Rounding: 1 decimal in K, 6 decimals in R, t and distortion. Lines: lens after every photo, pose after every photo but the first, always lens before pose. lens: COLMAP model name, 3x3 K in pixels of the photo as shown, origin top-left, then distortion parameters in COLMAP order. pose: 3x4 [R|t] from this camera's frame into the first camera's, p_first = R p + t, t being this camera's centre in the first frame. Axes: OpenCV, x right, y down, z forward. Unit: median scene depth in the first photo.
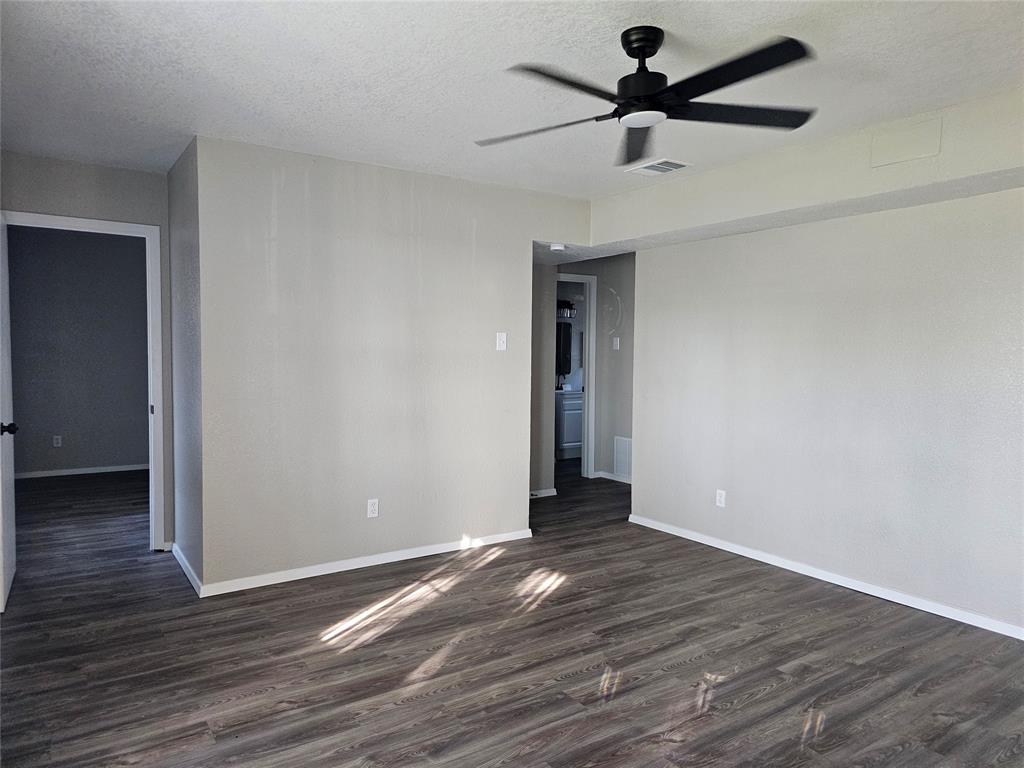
lens RADIAL K [[687.2, 0, 512.6], [0, 687.2, 383.6], [0, 0, 1]] dist [-0.000337, 0.000285]
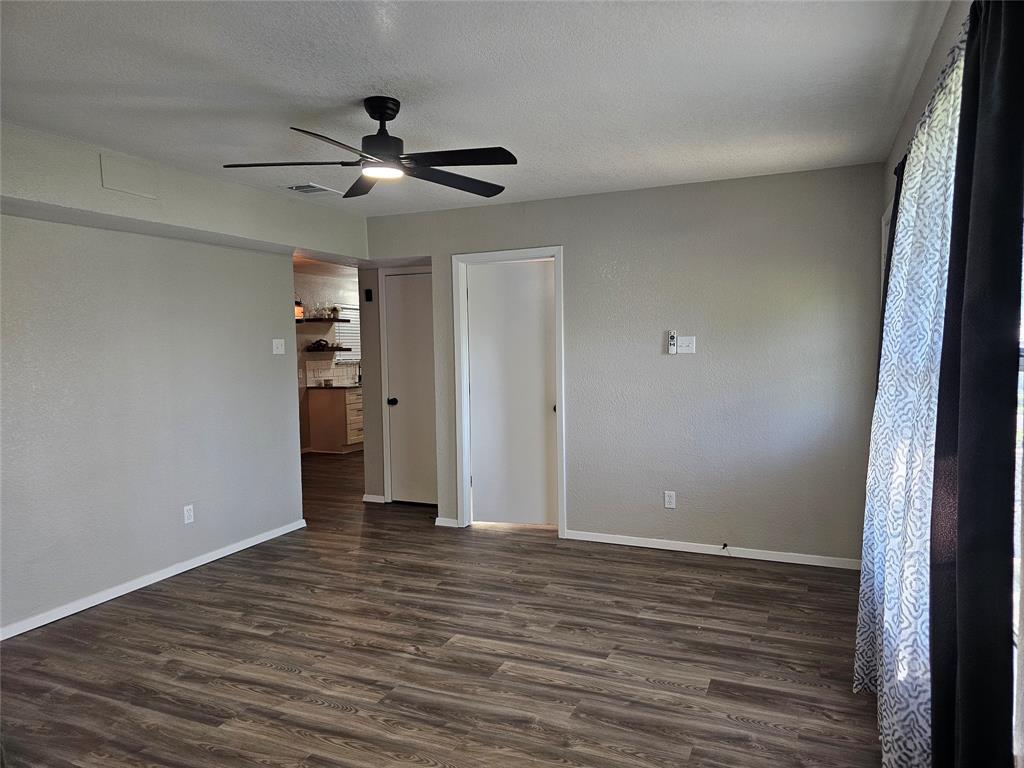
lens RADIAL K [[687.2, 0, 512.3], [0, 687.2, 385.3], [0, 0, 1]] dist [-0.000337, 0.000285]
pose [[-0.541709, -0.050153, 0.839069, -0.801057], [0.057049, 0.993723, 0.096228, -0.099151], [-0.838628, 0.099996, -0.535447, 1.226914]]
